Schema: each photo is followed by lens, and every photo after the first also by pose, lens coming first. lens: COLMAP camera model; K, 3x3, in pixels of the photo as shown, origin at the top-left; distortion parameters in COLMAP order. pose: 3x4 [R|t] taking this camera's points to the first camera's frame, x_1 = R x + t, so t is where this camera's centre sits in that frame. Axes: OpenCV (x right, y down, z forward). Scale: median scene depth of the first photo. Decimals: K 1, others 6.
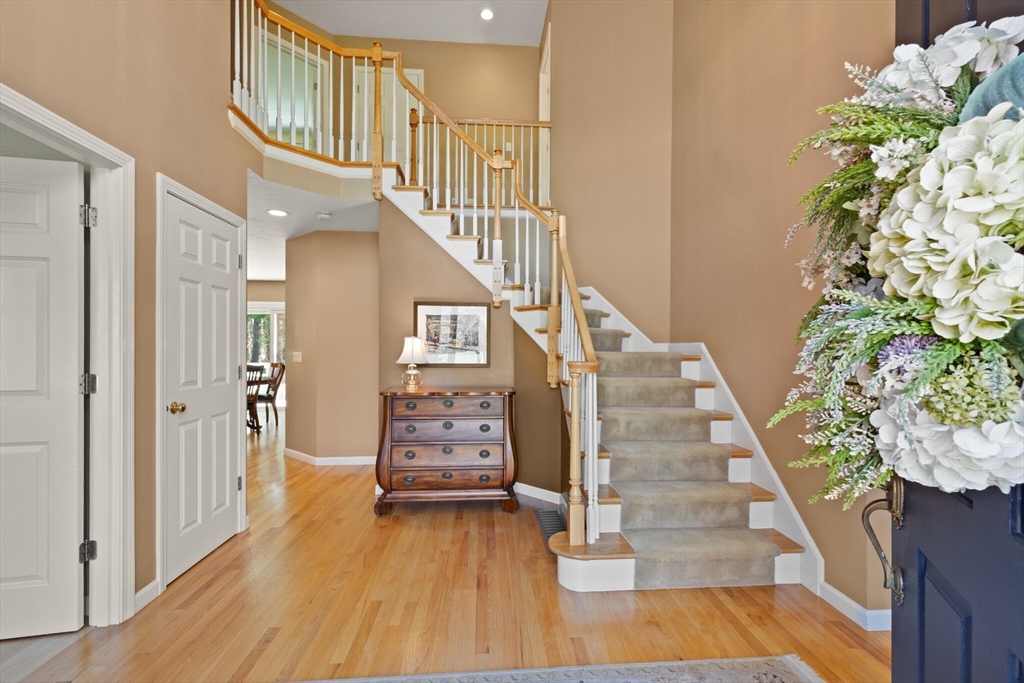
lens RADIAL K [[464.8, 0, 512.1], [0, 464.8, 350.1], [0, 0, 1]] dist [0.010472, -0.003293]
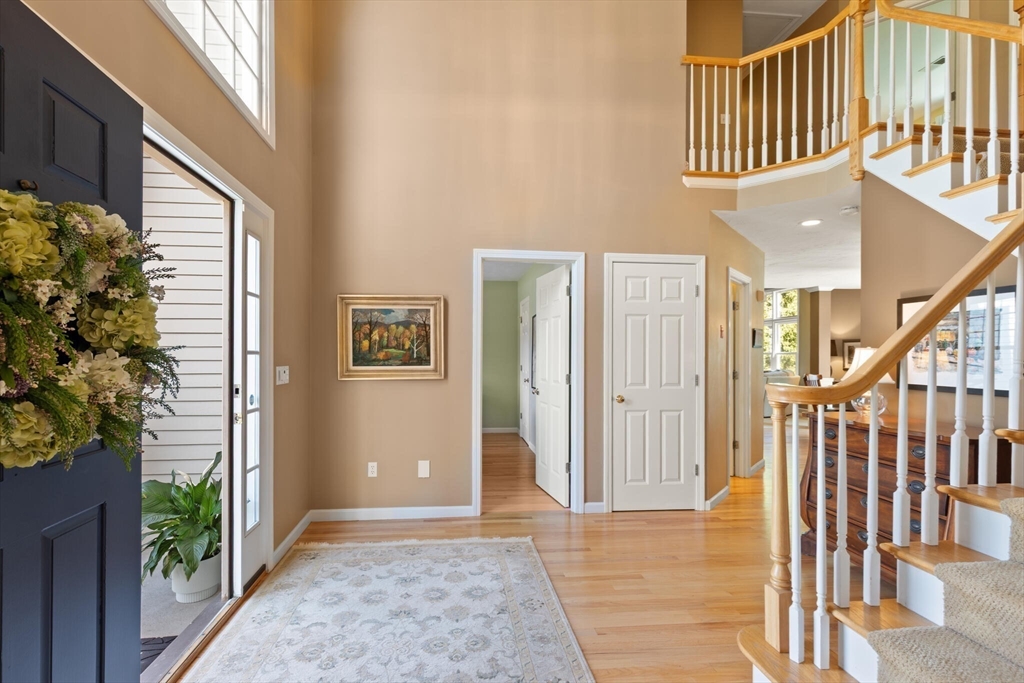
lens RADIAL K [[464.8, 0, 488.3], [0, 464.8, 353.8], [0, 0, 1]] dist [0.010472, -0.003293]
pose [[0.013637, -0.005552, -0.999892, 0.522814], [-0.006457, 0.999963, -0.005641, -0.009947], [0.999886, 0.006534, 0.013601, 0.347408]]
